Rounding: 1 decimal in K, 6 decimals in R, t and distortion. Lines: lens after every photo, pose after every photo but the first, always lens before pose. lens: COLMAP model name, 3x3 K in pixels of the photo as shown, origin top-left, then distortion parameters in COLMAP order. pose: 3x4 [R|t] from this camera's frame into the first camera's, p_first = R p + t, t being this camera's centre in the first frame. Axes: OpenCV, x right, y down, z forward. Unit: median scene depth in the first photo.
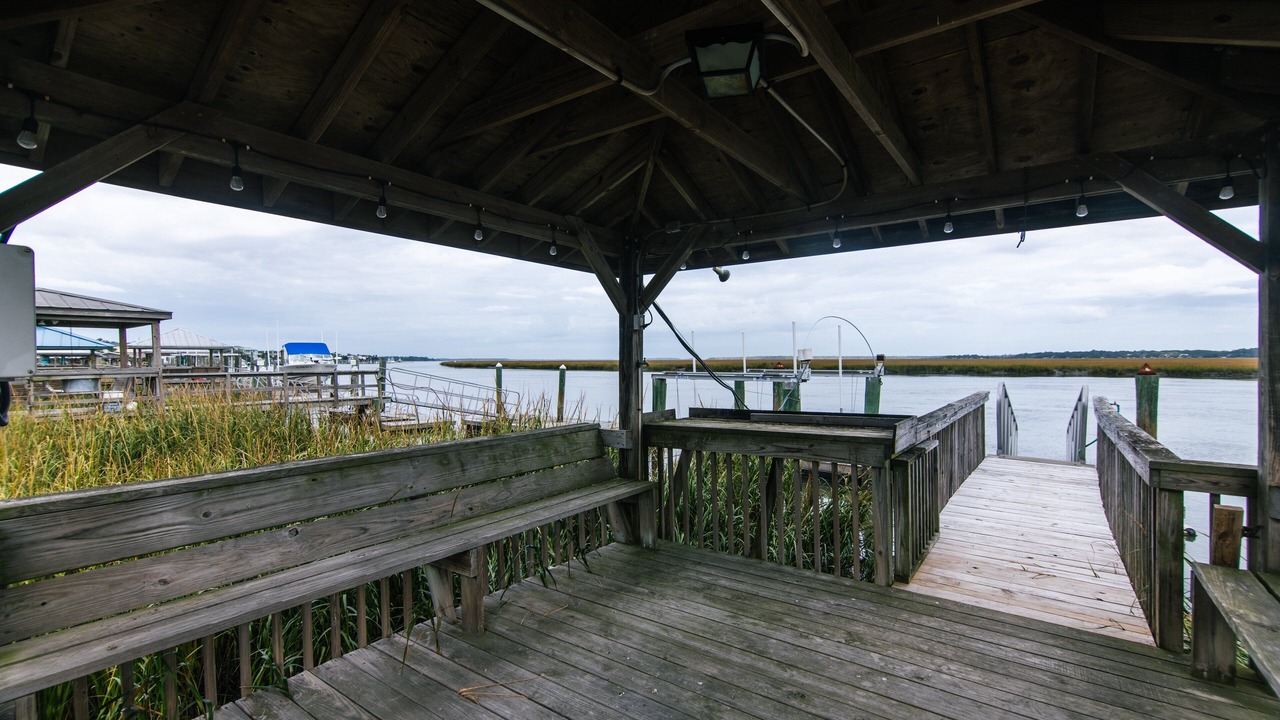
lens RADIAL K [[584.9, 0, 644.2], [0, 584.9, 357.0], [0, 0, 1]] dist [0.003086, -0.000753]
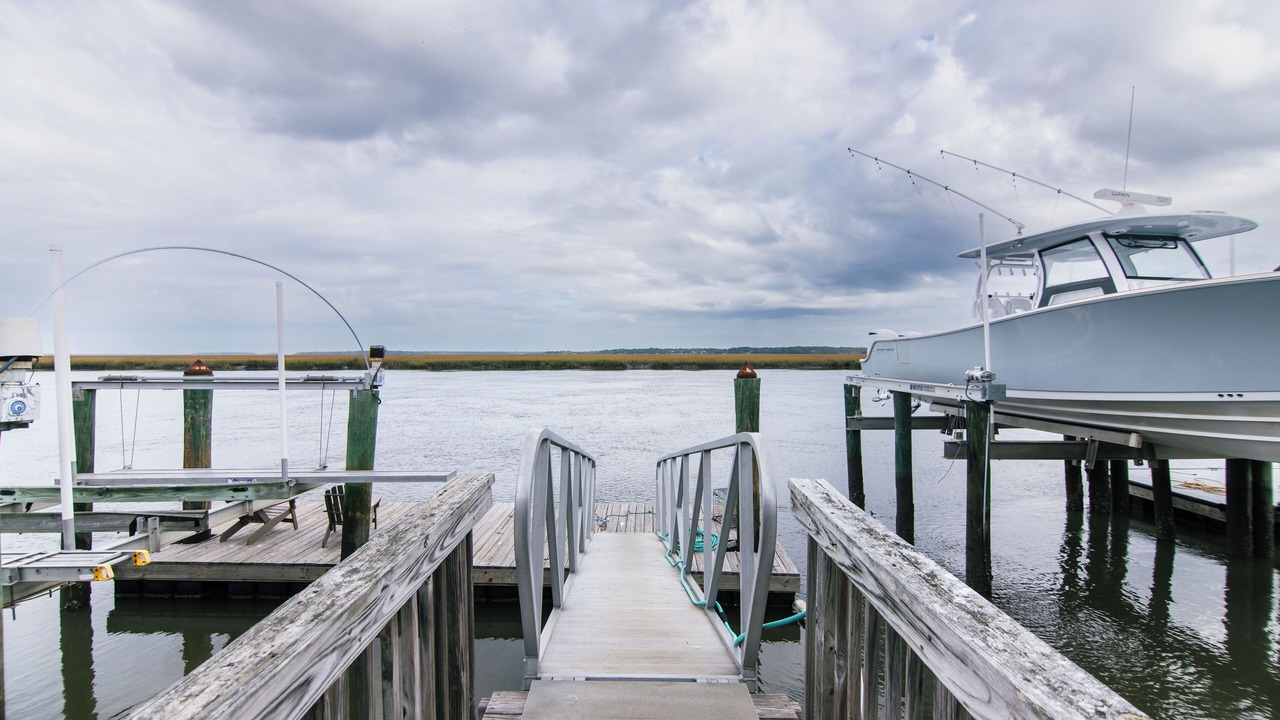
lens RADIAL K [[584.9, 0, 644.2], [0, 584.9, 357.0], [0, 0, 1]] dist [0.003086, -0.000753]
pose [[0.800856, -0.001659, 0.598855, 0.277337], [-0.002935, 0.999973, 0.006695, 0.001612], [-0.598850, -0.007119, 0.800830, 0.414186]]
